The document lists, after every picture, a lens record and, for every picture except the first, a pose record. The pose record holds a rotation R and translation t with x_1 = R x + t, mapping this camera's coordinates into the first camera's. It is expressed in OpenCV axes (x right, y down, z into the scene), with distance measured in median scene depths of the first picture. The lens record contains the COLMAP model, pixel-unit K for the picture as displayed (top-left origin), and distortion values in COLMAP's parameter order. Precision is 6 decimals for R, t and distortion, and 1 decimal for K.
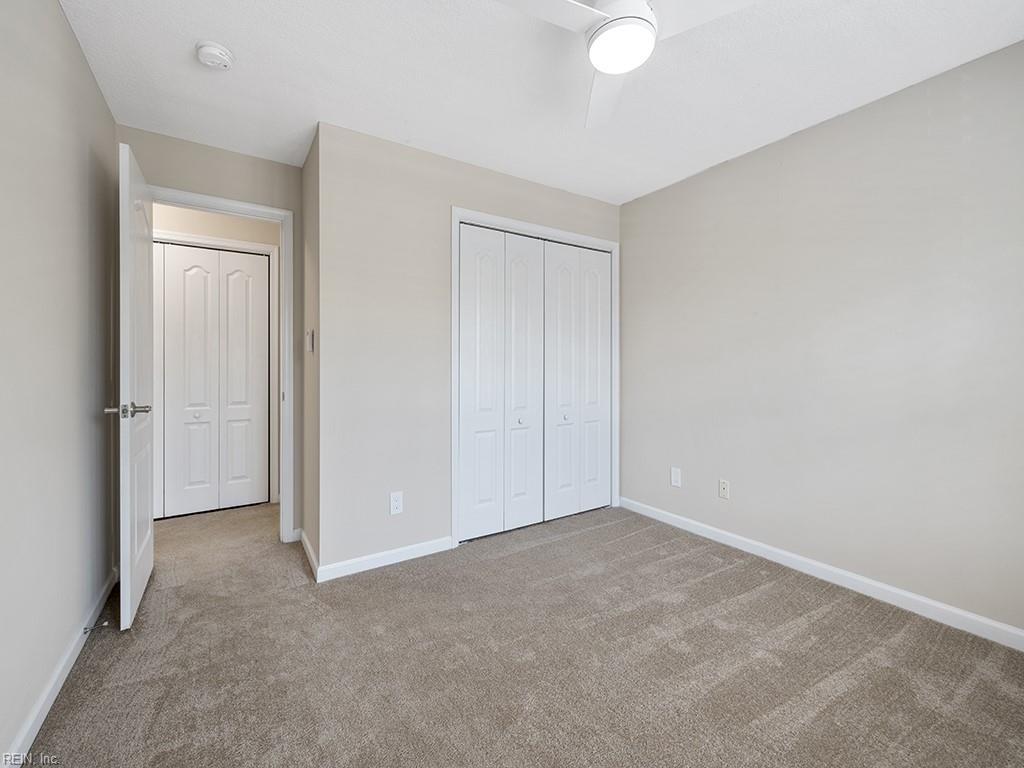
lens RADIAL K [[432.3, 0, 509.8], [0, 432.3, 368.8], [0, 0, 1]] dist [-0.001034, 0.000271]
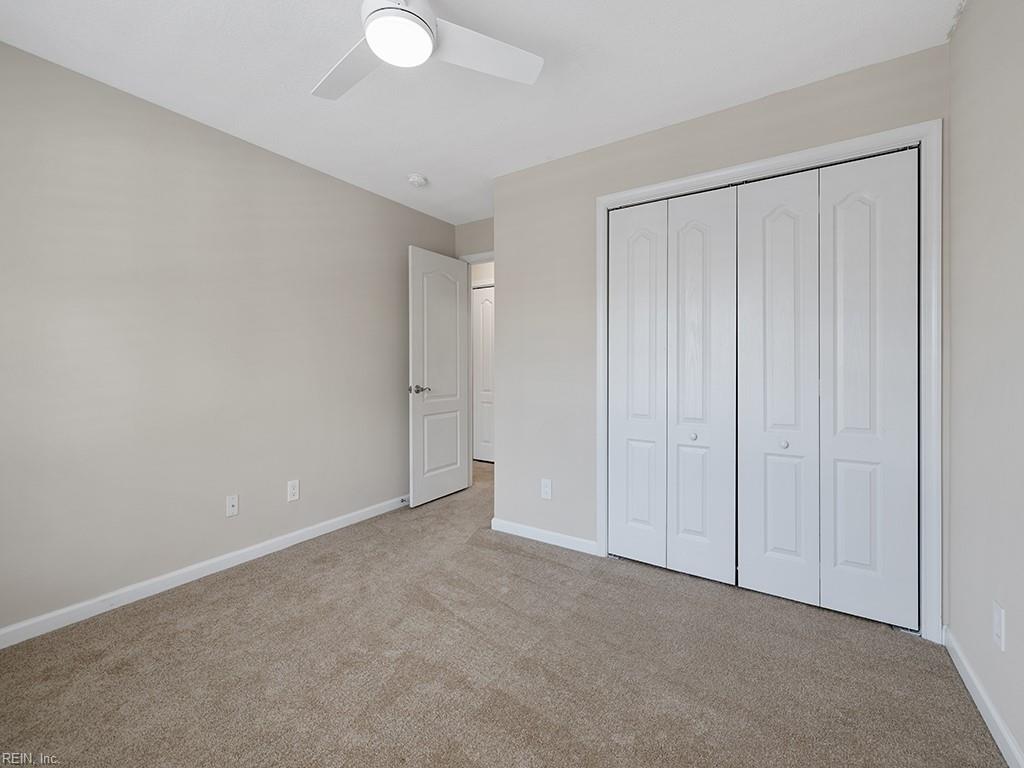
lens RADIAL K [[432.3, 0, 509.8], [0, 432.3, 368.8], [0, 0, 1]] dist [-0.001034, 0.000271]
pose [[0.392157, 0.002731, -0.919894, 0.721793], [-0.005460, 0.999985, 0.000641, 0.003118], [0.919882, 0.004771, 0.392166, 0.481348]]
